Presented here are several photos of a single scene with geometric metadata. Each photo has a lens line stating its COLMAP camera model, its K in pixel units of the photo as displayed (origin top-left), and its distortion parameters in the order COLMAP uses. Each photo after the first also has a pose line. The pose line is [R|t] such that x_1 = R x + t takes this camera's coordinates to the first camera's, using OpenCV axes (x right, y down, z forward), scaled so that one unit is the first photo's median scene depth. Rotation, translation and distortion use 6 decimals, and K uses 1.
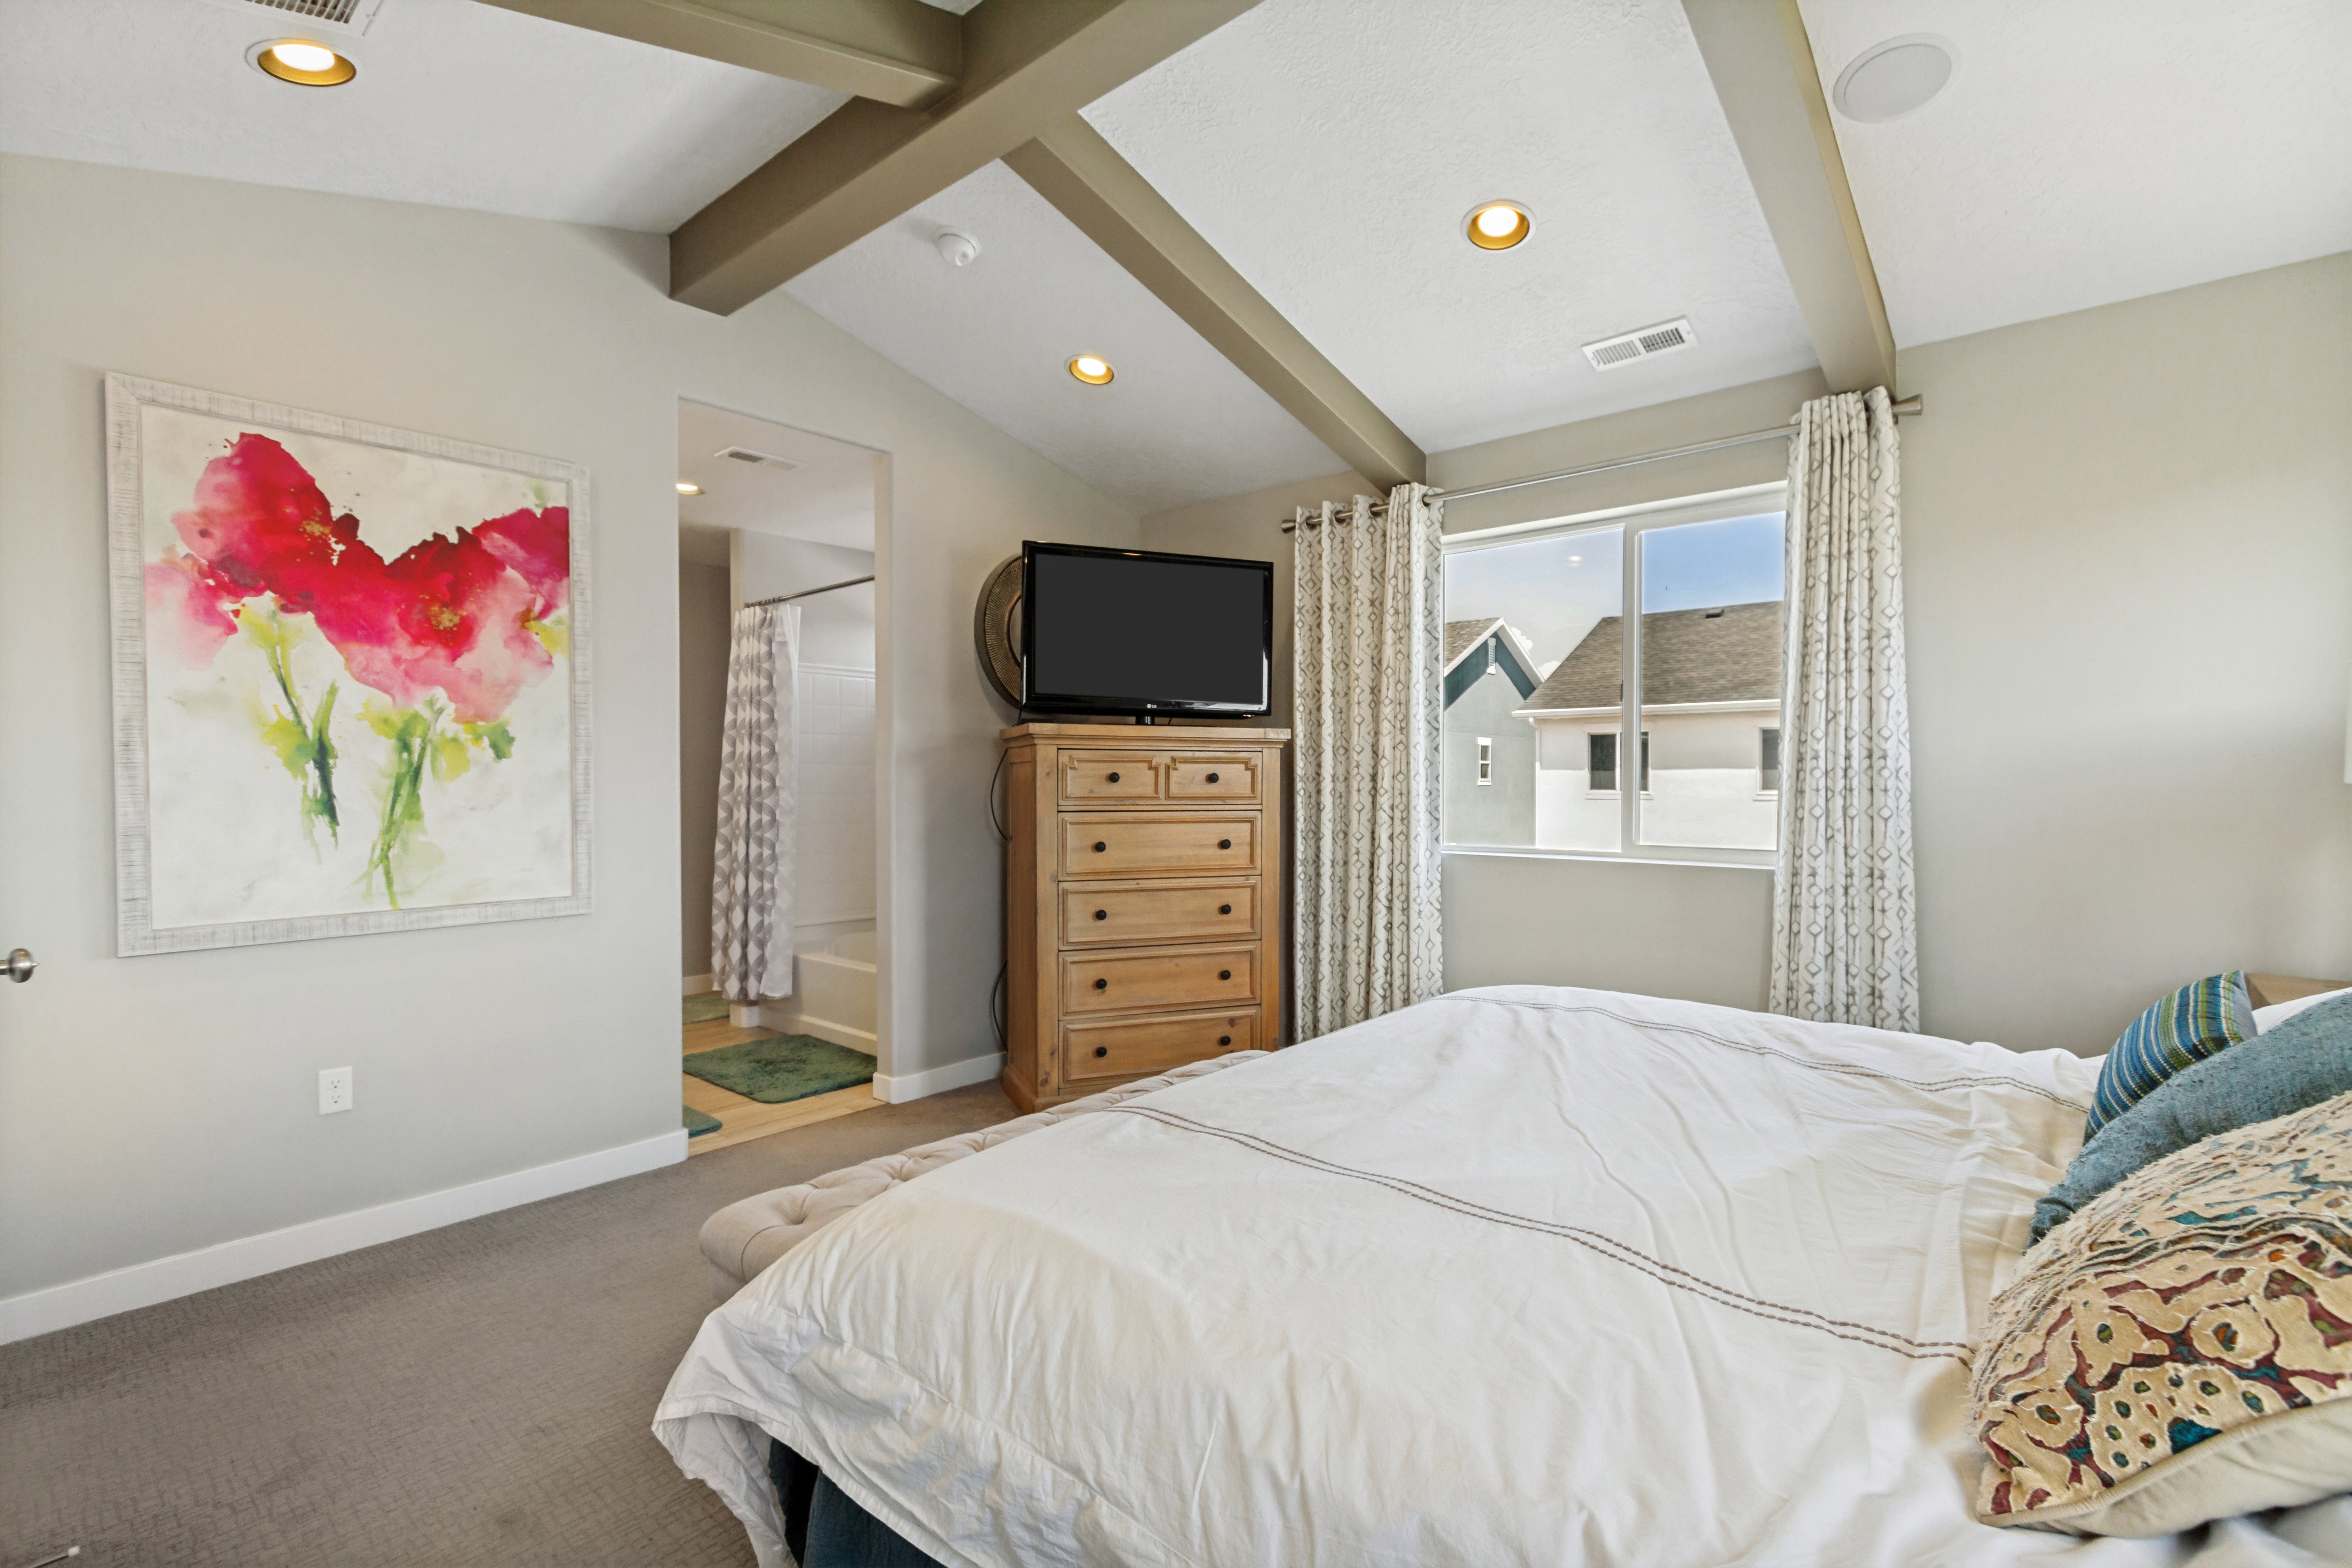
lens RADIAL K [[1085.8, 0, 1165.3], [0, 1085.8, 785.4], [0, 0, 1]] dist [0.003854, 0.000293]
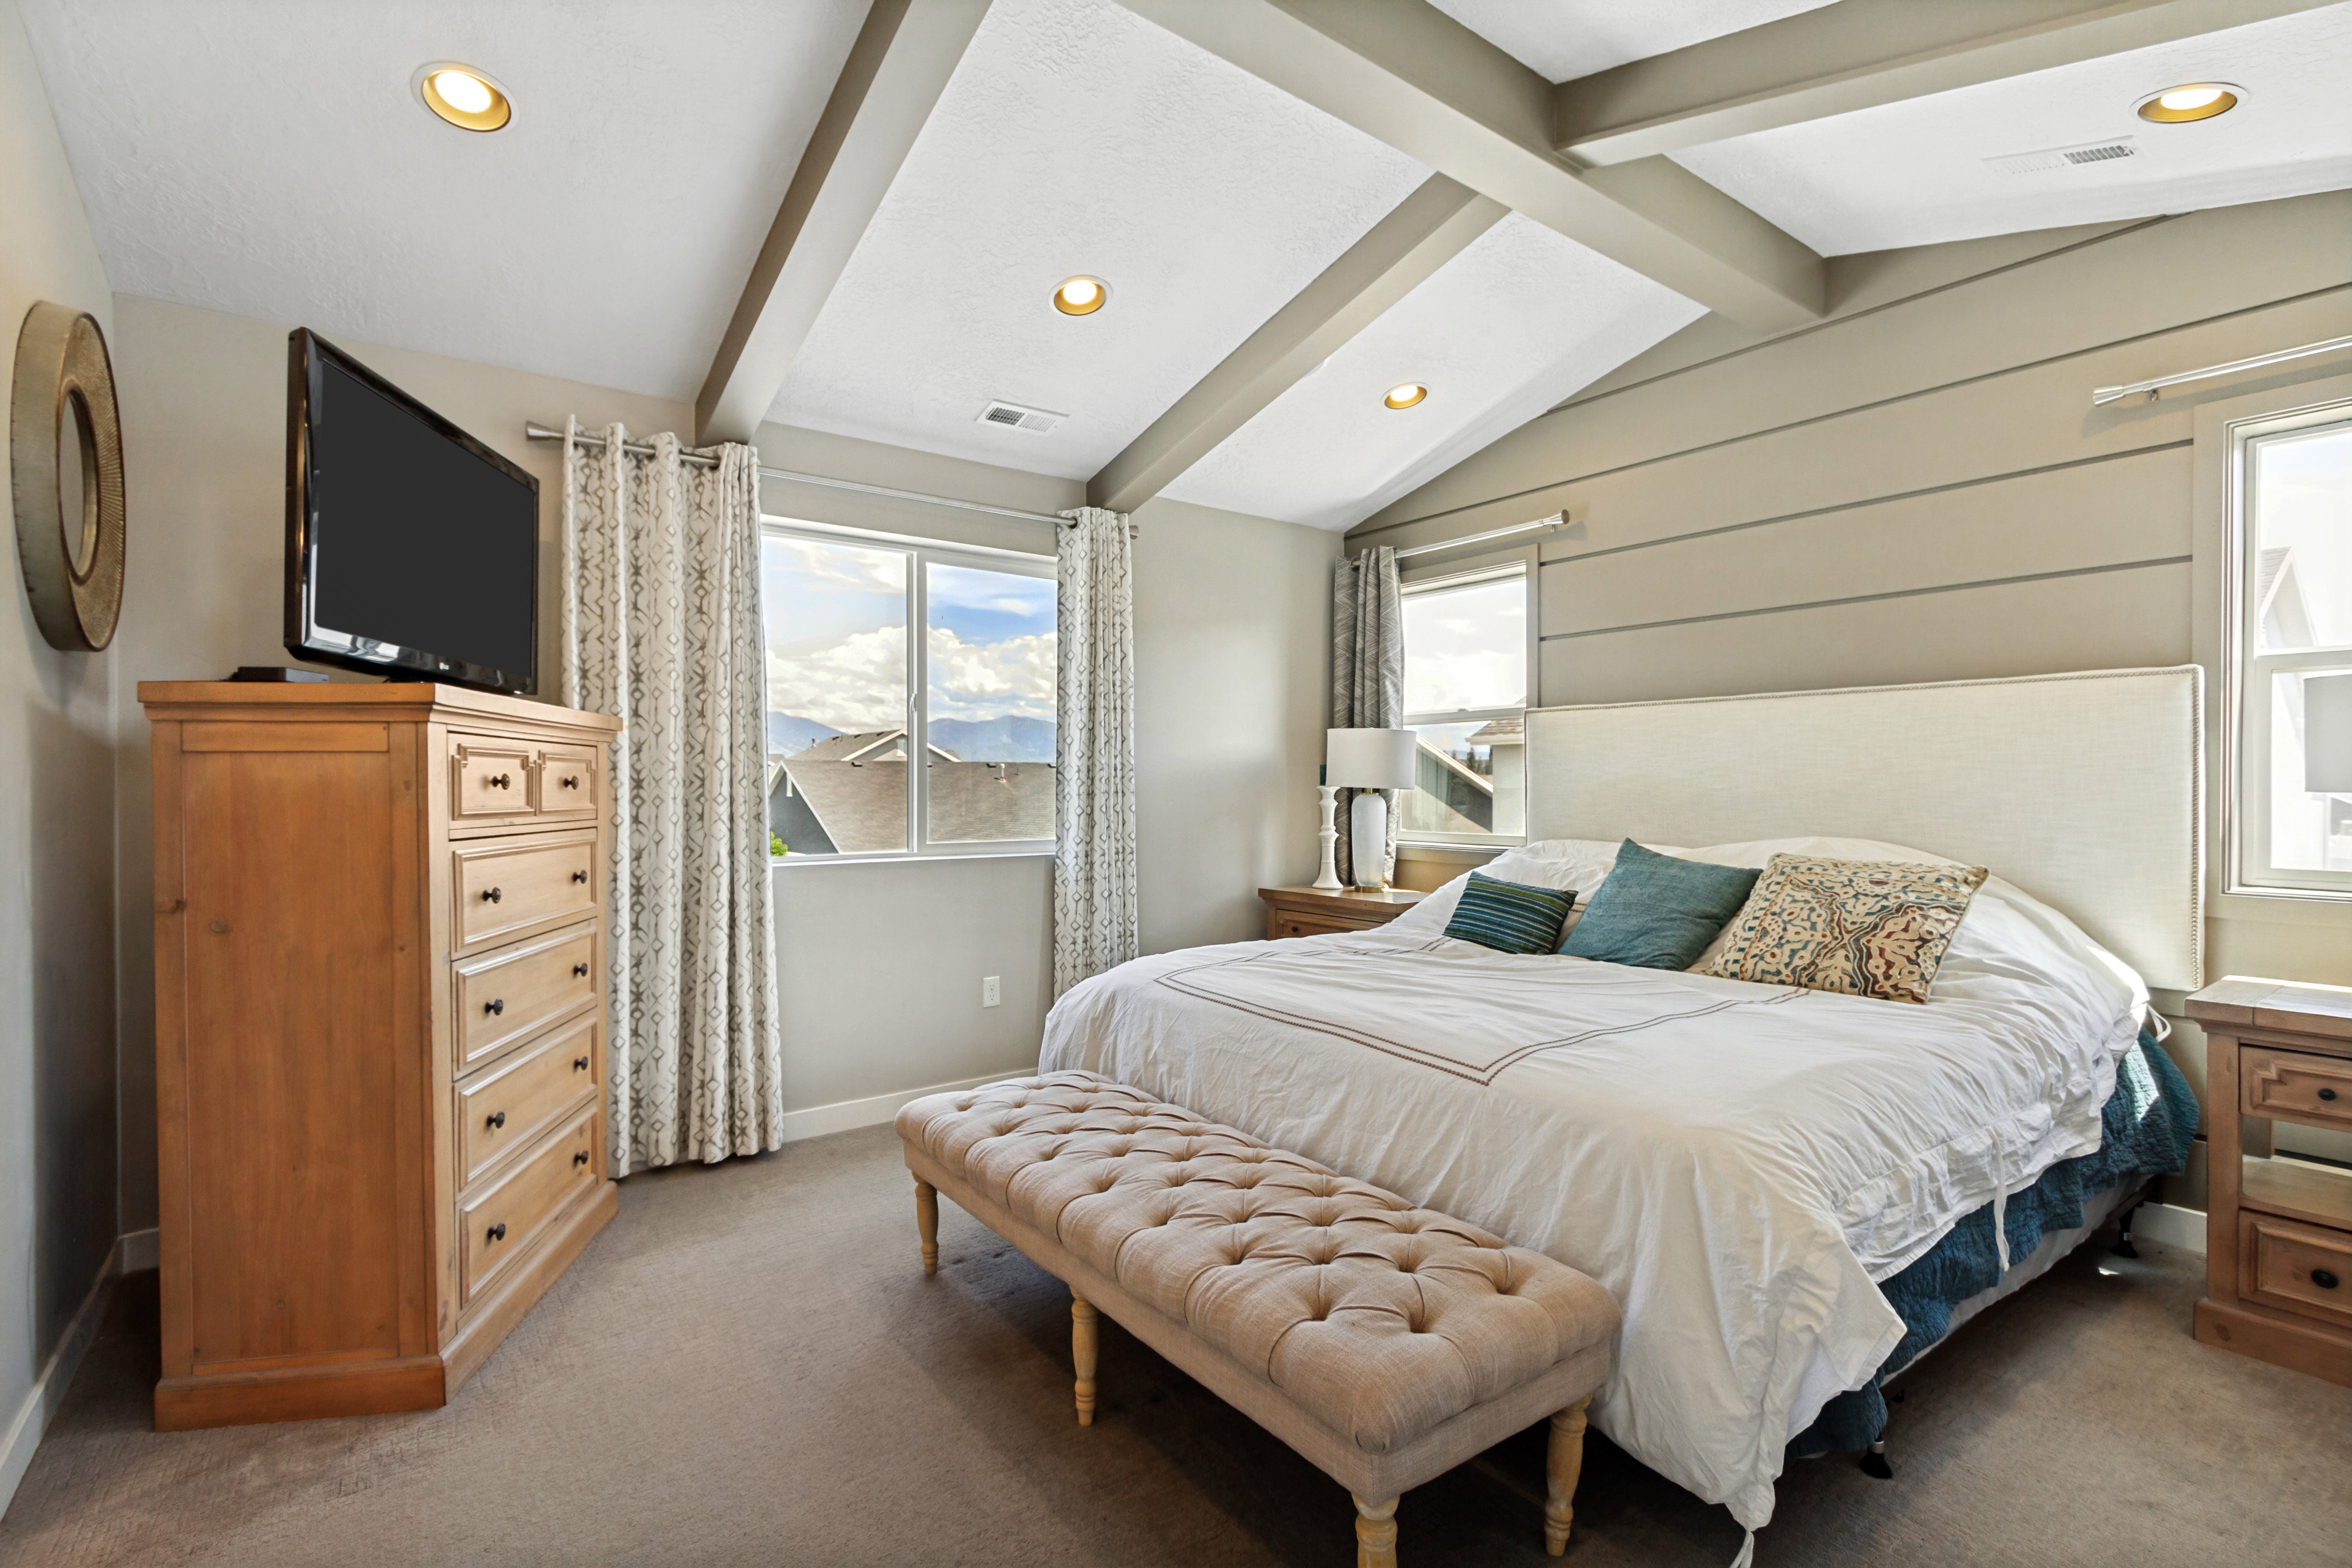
lens RADIAL K [[1085.8, 0, 1165.3], [0, 1085.8, 785.4], [0, 0, 1]] dist [0.003854, 0.000293]
pose [[0.210301, 0.000363, 0.977637, -0.650869], [0.008406, 0.999962, -0.002180, -0.000168], [-0.977600, 0.008677, 0.210290, 0.568046]]
